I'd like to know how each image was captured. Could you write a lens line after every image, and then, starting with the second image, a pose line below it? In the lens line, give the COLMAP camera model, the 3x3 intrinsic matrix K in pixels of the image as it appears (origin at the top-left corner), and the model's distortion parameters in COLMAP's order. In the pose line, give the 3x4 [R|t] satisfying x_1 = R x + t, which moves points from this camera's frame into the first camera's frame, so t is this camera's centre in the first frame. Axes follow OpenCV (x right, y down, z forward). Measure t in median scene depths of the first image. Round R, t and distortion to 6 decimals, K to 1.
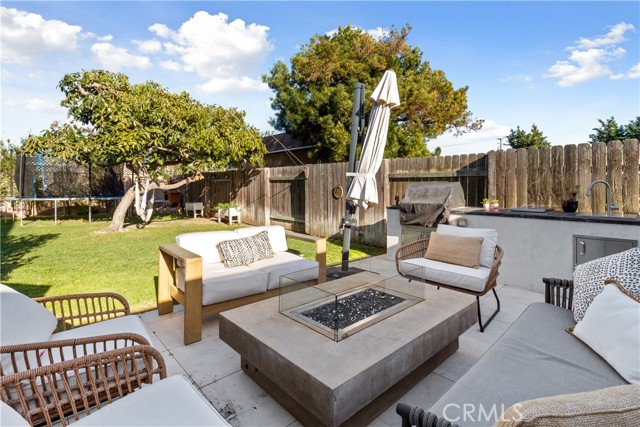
lens RADIAL K [[307.2, 0, 321.0], [0, 307.2, 188.4], [0, 0, 1]] dist [0.002176, 0.000229]
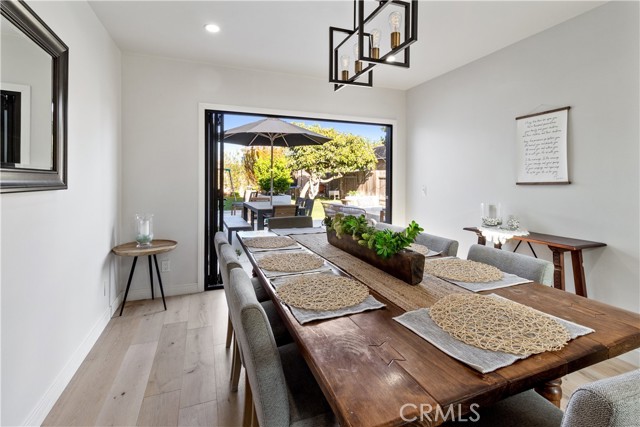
lens RADIAL K [[303.4, 0, 323.4], [0, 303.4, 208.2], [0, 0, 1]] dist [0.002142, 0.000532]
pose [[0.932054, 0.037999, -0.360322, 0.187923], [-0.005781, 0.995918, 0.090074, -0.008382], [0.362274, -0.081871, 0.928469, -0.813966]]
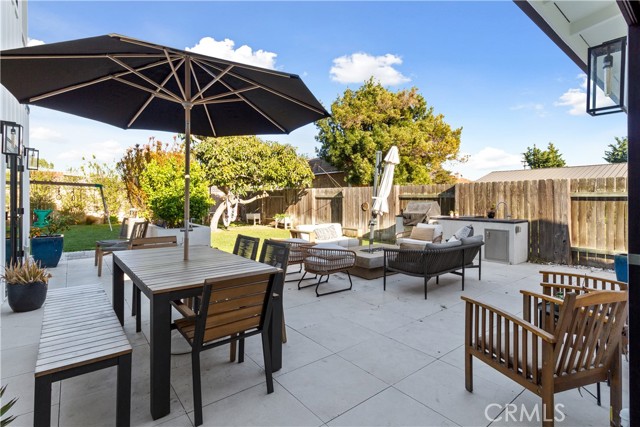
lens RADIAL K [[312.7, 0, 323.0], [0, 312.7, 200.7], [0, 0, 1]] dist [-0.000841, -0.000034]
pose [[0.997885, 0.004792, -0.064829, -0.046406], [-0.004948, 0.999985, -0.002248, -0.009671], [0.064817, 0.002564, 0.997894, -0.468820]]
